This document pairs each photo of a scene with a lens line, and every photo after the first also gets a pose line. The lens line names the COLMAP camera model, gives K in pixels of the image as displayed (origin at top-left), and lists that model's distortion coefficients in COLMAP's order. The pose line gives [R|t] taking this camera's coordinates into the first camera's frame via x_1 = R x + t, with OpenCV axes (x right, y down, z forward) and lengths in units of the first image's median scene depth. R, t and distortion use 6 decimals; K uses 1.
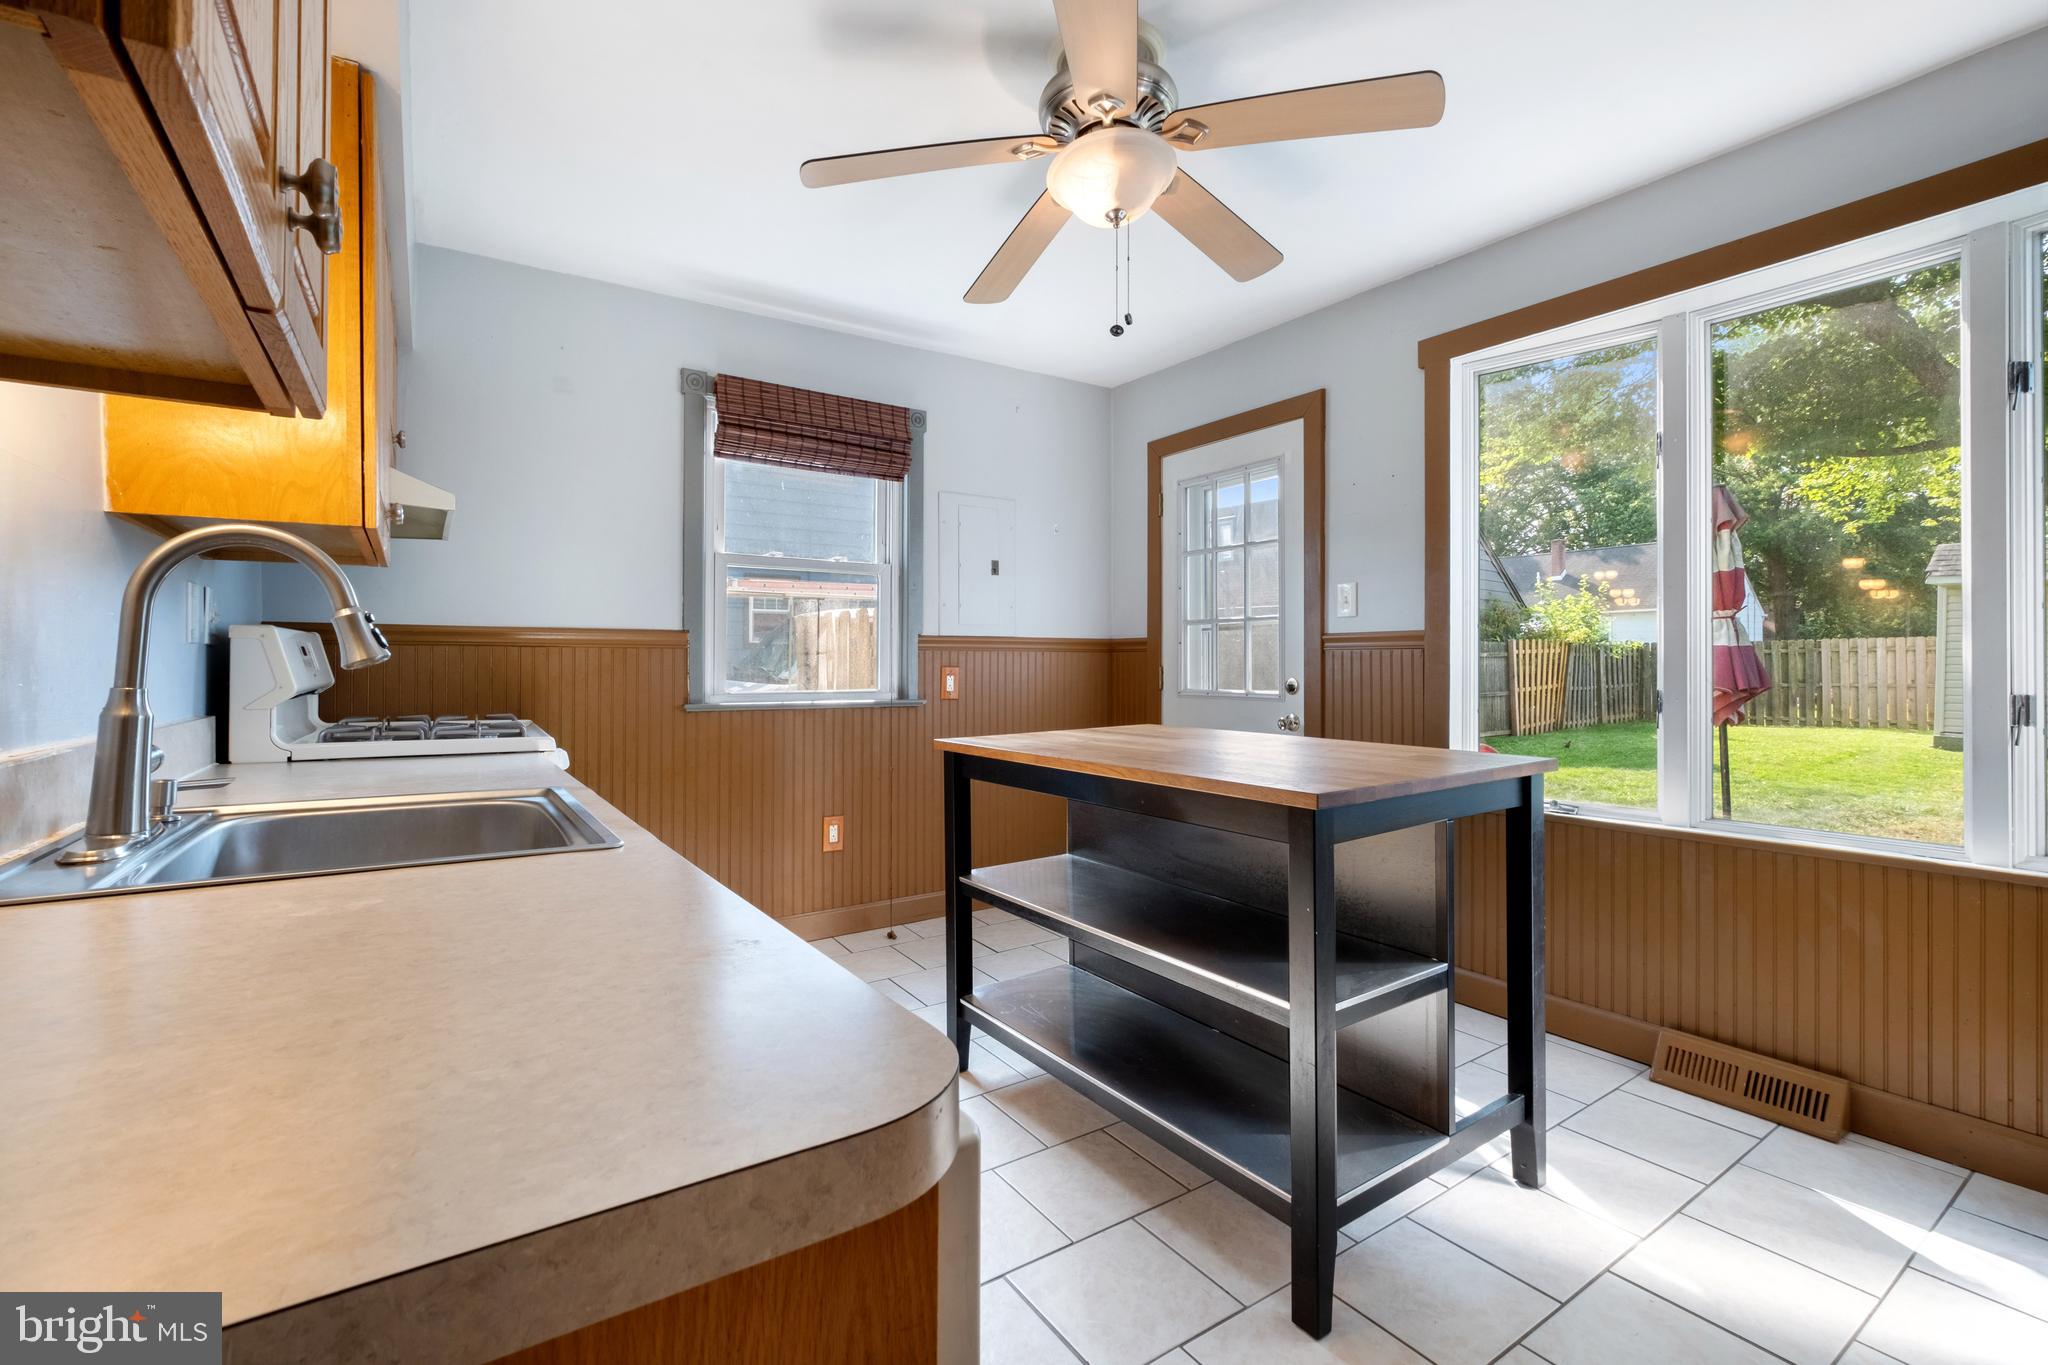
lens RADIAL K [[891.3, 0, 1028.5], [0, 891.3, 671.2], [0, 0, 1]] dist [-0.000846, -0.000431]
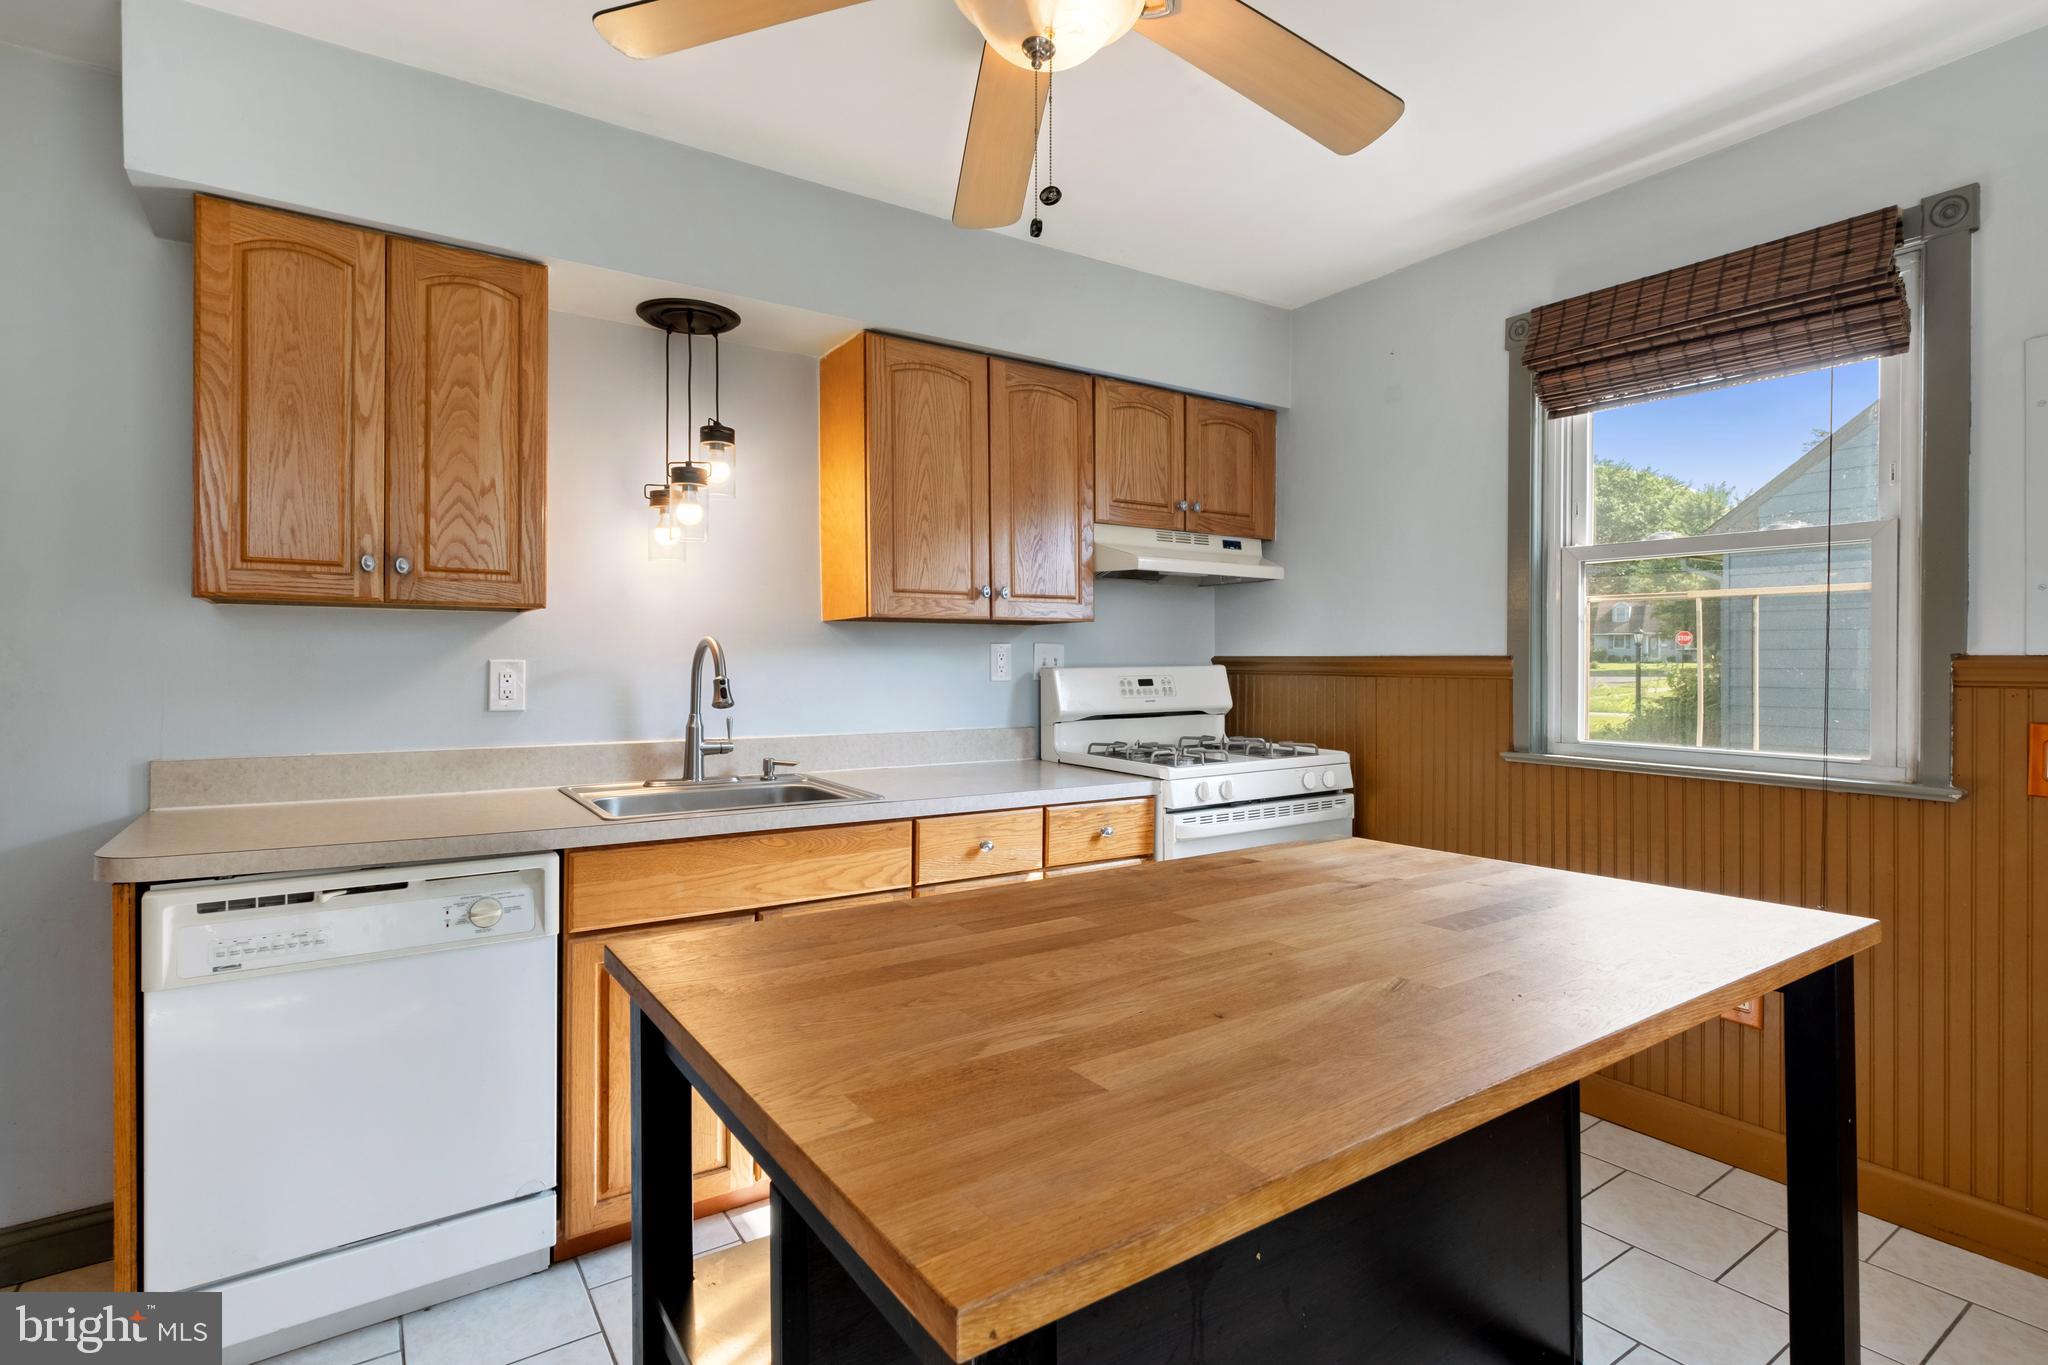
lens RADIAL K [[989.1, 0, 1023.9], [0, 989.1, 656.3], [0, 0, 1]] dist [0.000731, 0.000109]
pose [[0.006591, 0.001811, -0.999977, 0.456254], [-0.004982, 0.999986, 0.001778, -0.044018], [0.999966, 0.004970, 0.006600, 0.555313]]
